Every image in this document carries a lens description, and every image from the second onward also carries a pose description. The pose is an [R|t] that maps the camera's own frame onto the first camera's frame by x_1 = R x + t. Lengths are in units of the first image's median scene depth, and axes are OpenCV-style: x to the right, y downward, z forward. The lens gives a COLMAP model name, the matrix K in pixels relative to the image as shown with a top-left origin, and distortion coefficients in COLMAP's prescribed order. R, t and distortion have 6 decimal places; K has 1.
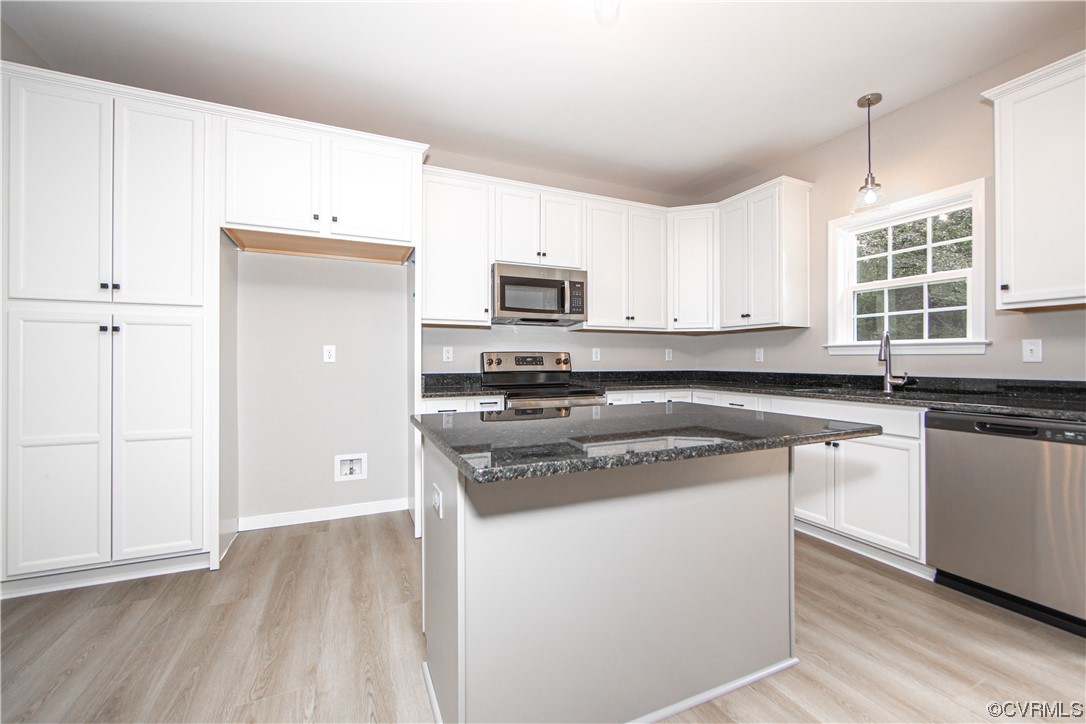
lens RADIAL K [[432.6, 0, 559.2], [0, 432.6, 359.5], [0, 0, 1]] dist [-0.014074, 0.002810]
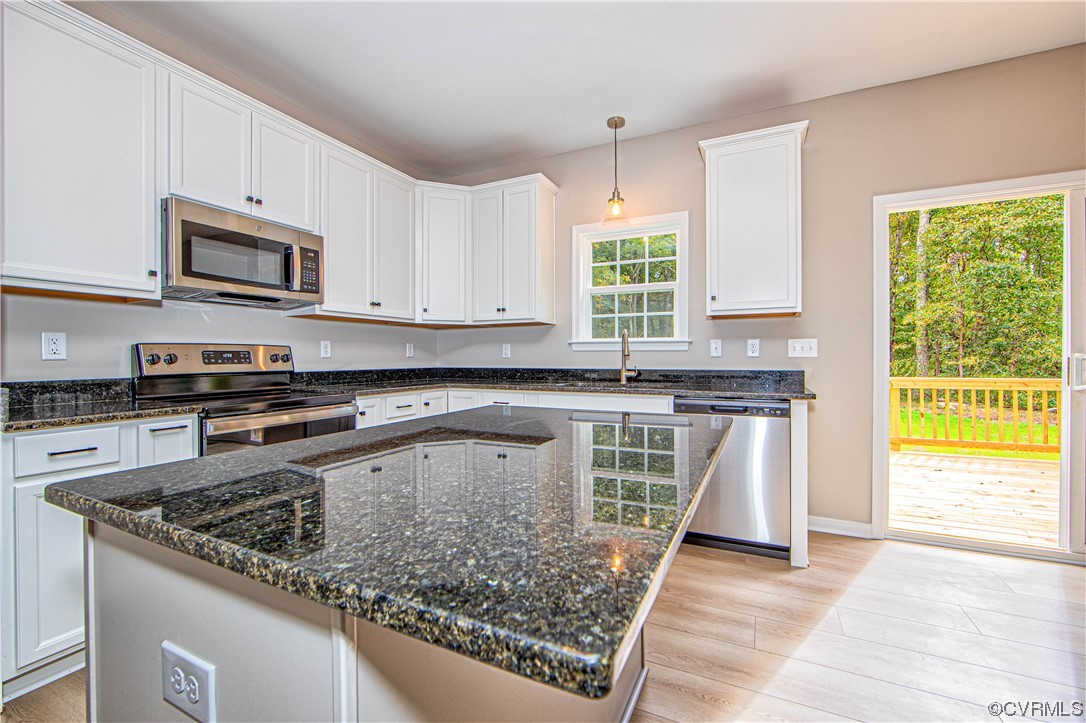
lens RADIAL K [[432.6, 0, 530.0], [0, 432.6, 358.6], [0, 0, 1]] dist [-0.014074, 0.002810]
pose [[0.787823, -0.005562, 0.615877, -0.123731], [0.001446, 0.999973, 0.007182, 0.000973], [-0.615901, -0.004767, 0.787809, 0.211548]]
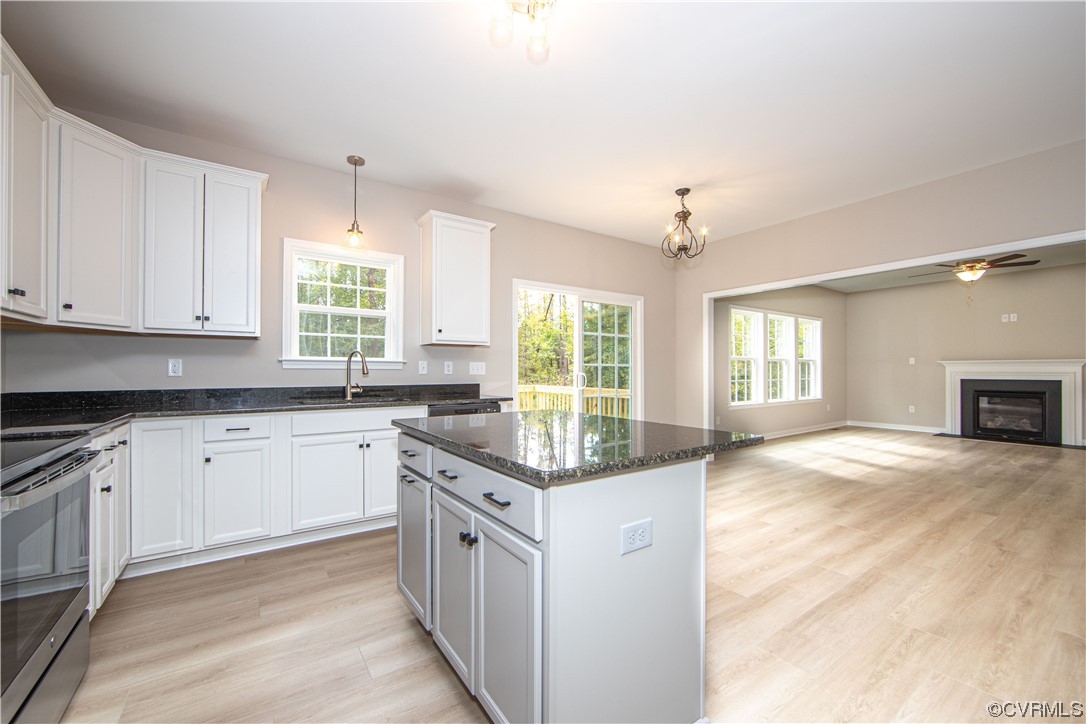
lens RADIAL K [[432.6, 0, 532.2], [0, 432.6, 369.2], [0, 0, 1]] dist [-0.014074, 0.002810]
pose [[-0.122937, 0.002192, 0.992412, -0.465804], [-0.002231, 0.999994, -0.002485, -0.007750], [-0.992412, -0.002520, -0.122931, 0.544954]]
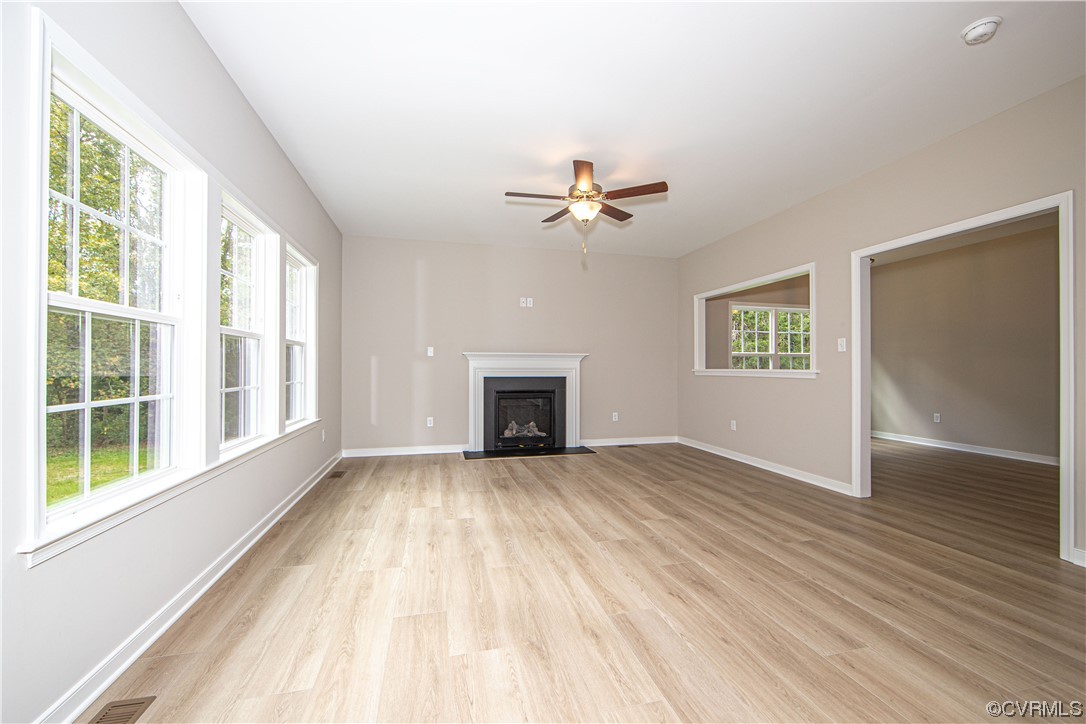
lens RADIAL K [[432.6, 0, 544.4], [0, 432.6, 358.4], [0, 0, 1]] dist [-0.014074, 0.002810]
pose [[-0.979241, 0.002762, 0.202679, 0.888988], [-0.002038, 0.999722, -0.023472, -0.001015], [-0.202688, -0.023398, -0.978964, -0.323626]]
